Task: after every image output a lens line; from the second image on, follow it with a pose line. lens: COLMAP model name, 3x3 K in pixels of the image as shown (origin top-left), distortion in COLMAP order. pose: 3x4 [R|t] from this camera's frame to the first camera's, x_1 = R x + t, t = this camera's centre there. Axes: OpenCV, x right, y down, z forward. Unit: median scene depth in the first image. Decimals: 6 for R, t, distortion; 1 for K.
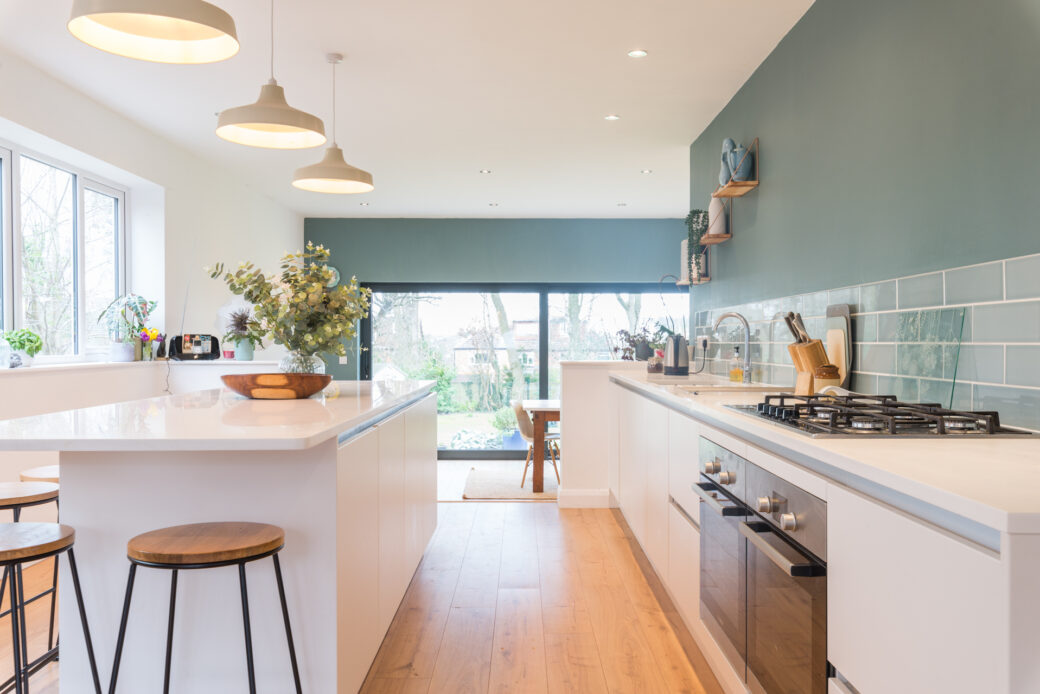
lens RADIAL K [[892.0, 0, 520.0], [0, 892.0, 347.0], [0, 0, 1]] dist [0.006055, 0.004776]
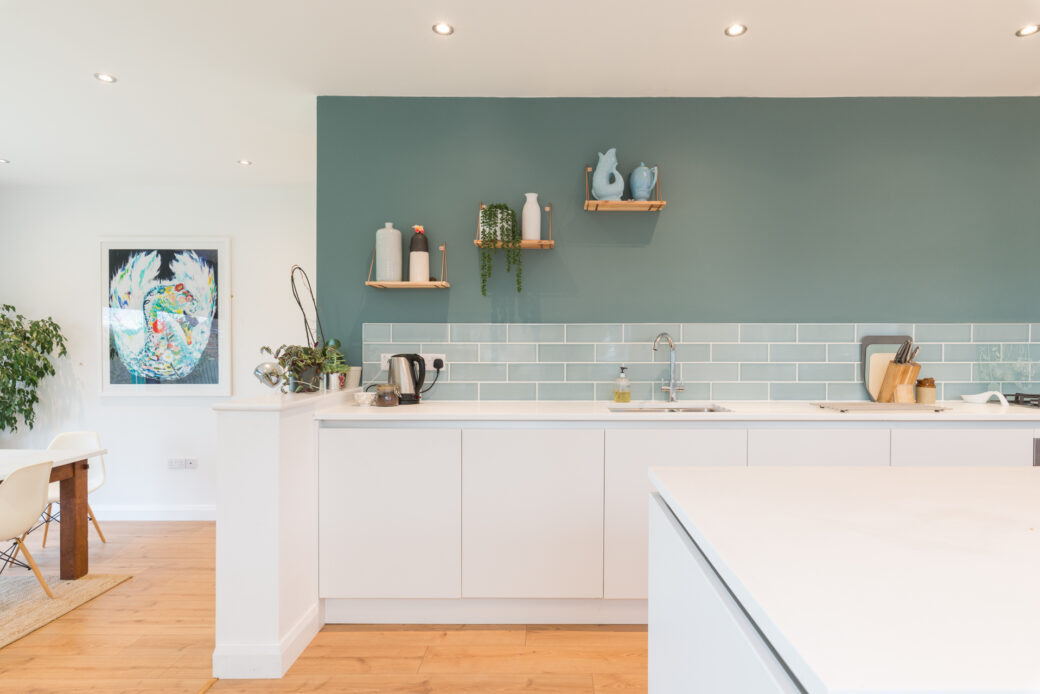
lens RADIAL K [[581.0, 0, 554.6], [0, 581.0, 354.5], [0, 0, 1]] dist [0.003853, -0.000692]
pose [[-0.013739, -0.015084, 0.999792, -0.337824], [0.004429, 0.999875, 0.015147, -0.020496], [-0.999896, 0.004636, -0.013670, 0.928579]]
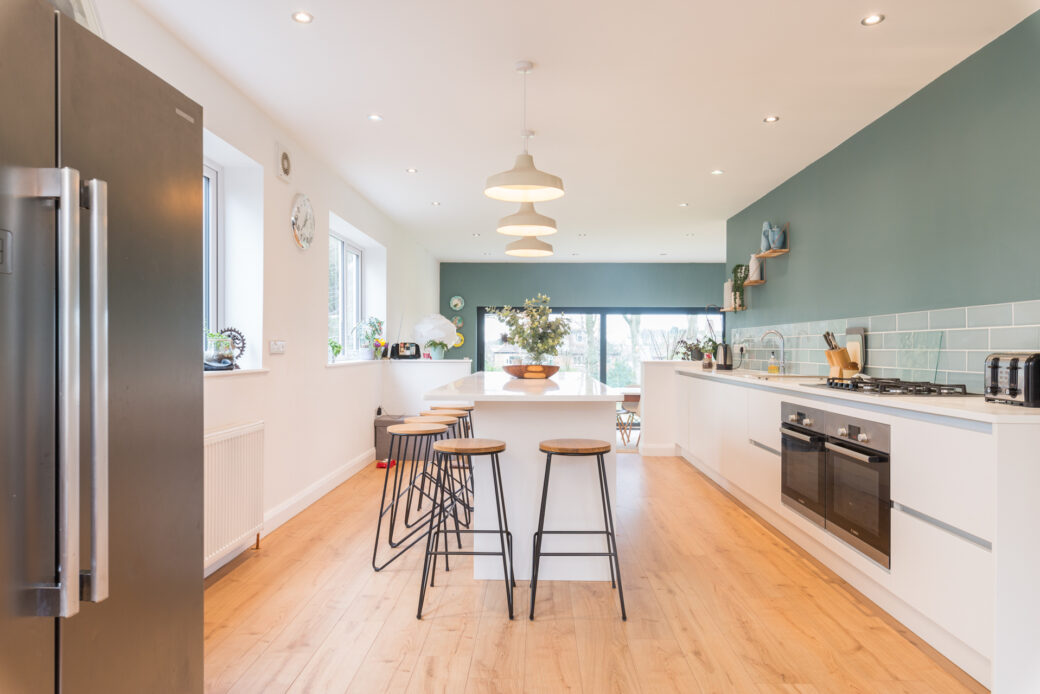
lens RADIAL K [[688.3, 0, 520.0], [0, 688.3, 347.0], [0, 0, 1]] dist [0.019919, -0.001187]
pose [[0.999840, 0.002785, -0.017653, -0.161291], [-0.002901, 0.999974, -0.006565, 0.000695], [0.017635, 0.006616, 0.999823, -0.210003]]
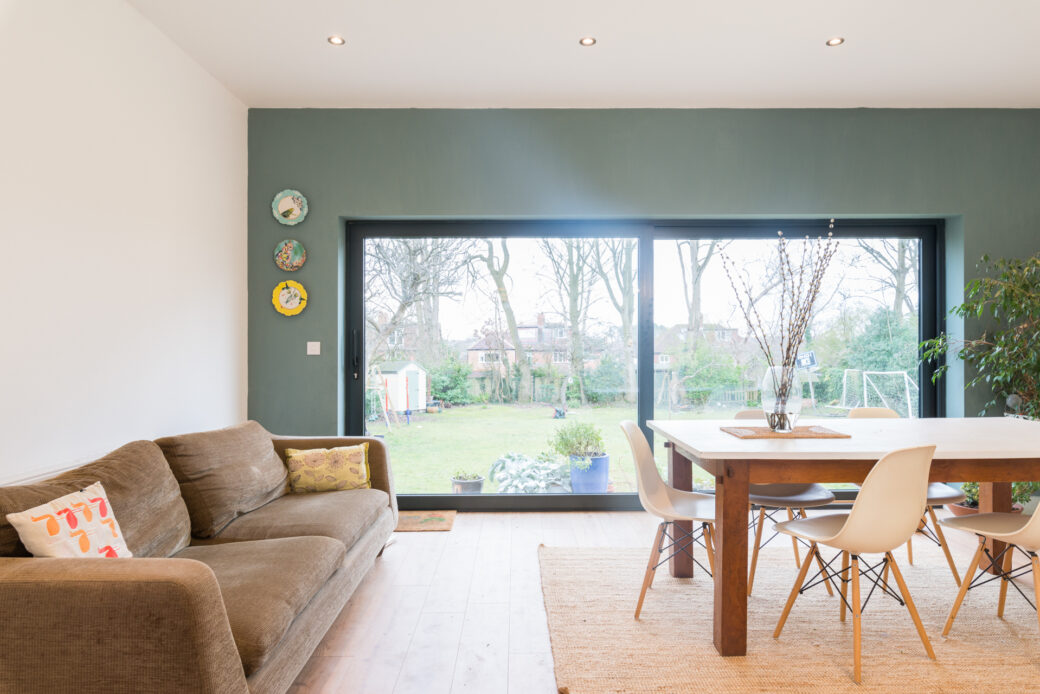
lens RADIAL K [[656.6, 0, 520.0], [0, 656.6, 347.0], [0, 0, 1]] dist [-0.017445, -0.001673]
pose [[0.999921, -0.006122, 0.010963, -0.117798], [0.006173, 0.999970, -0.004656, 0.030522], [-0.010934, 0.004723, 0.999929, 1.015311]]
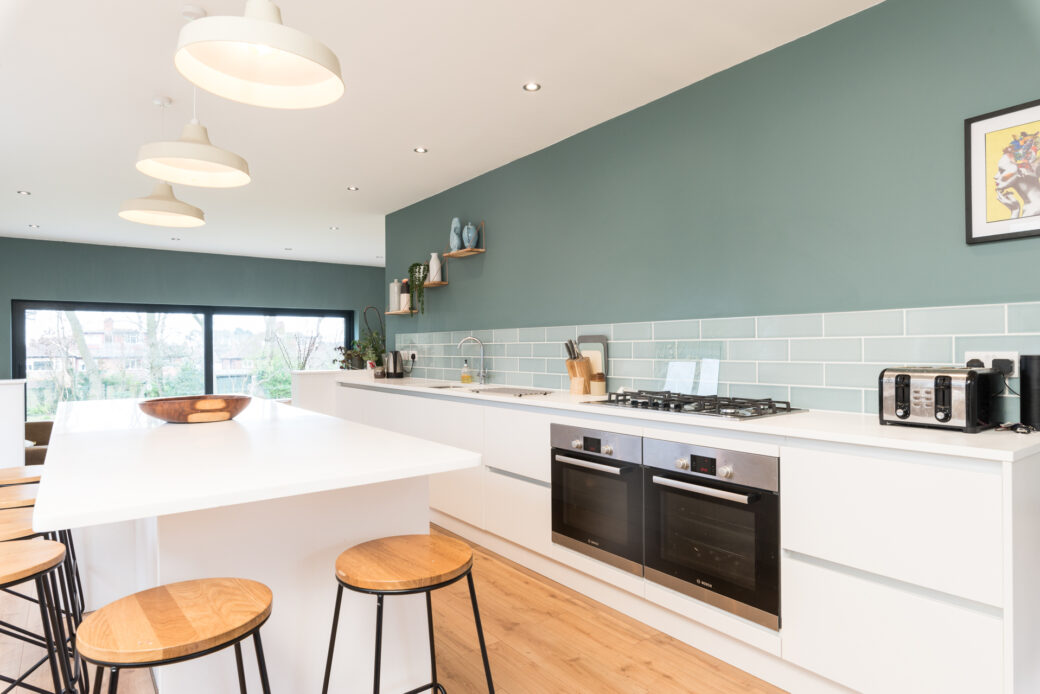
lens RADIAL K [[610.5, 0, 539.8], [0, 610.5, 348.9], [0, 0, 1]] dist [-0.001304, -0.000574]
pose [[0.786215, -0.008703, 0.617892, -0.243799], [0.011097, 0.999938, -0.000036, -0.014155], [-0.617853, 0.006885, 0.786263, 0.111489]]
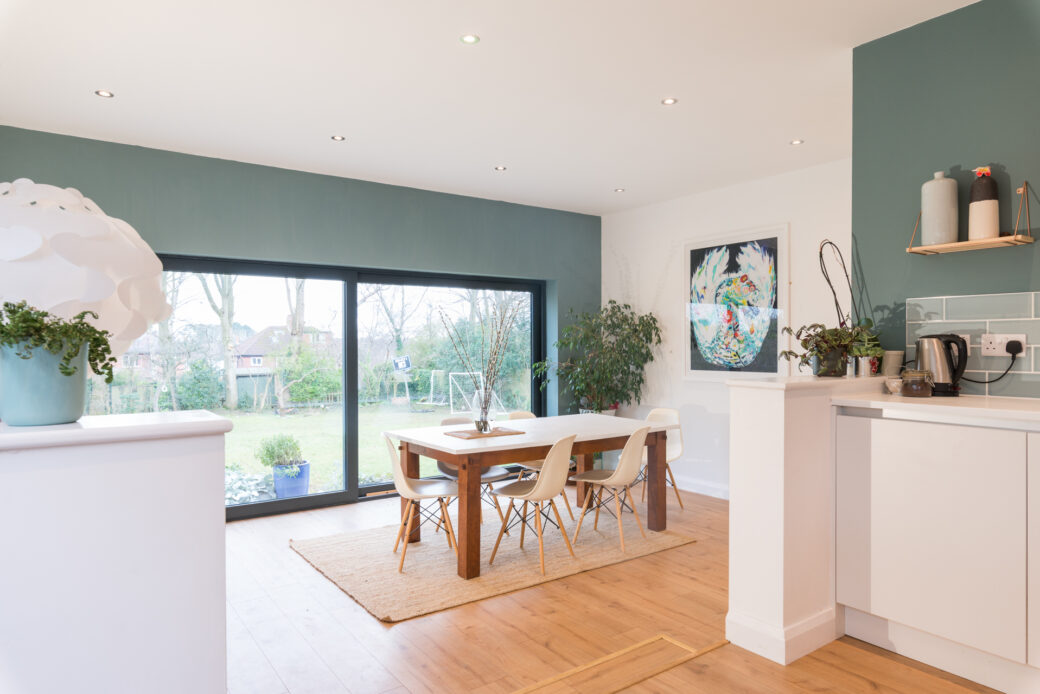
lens RADIAL K [[649.7, 0, 520.0], [0, 649.7, 347.0], [0, 0, 1]] dist [-0.002090, -0.000856]
pose [[0.807258, -0.007225, 0.590154, -0.334505], [0.008465, 0.999964, 0.000662, -0.007415], [-0.590138, 0.004461, 0.807290, 0.868553]]
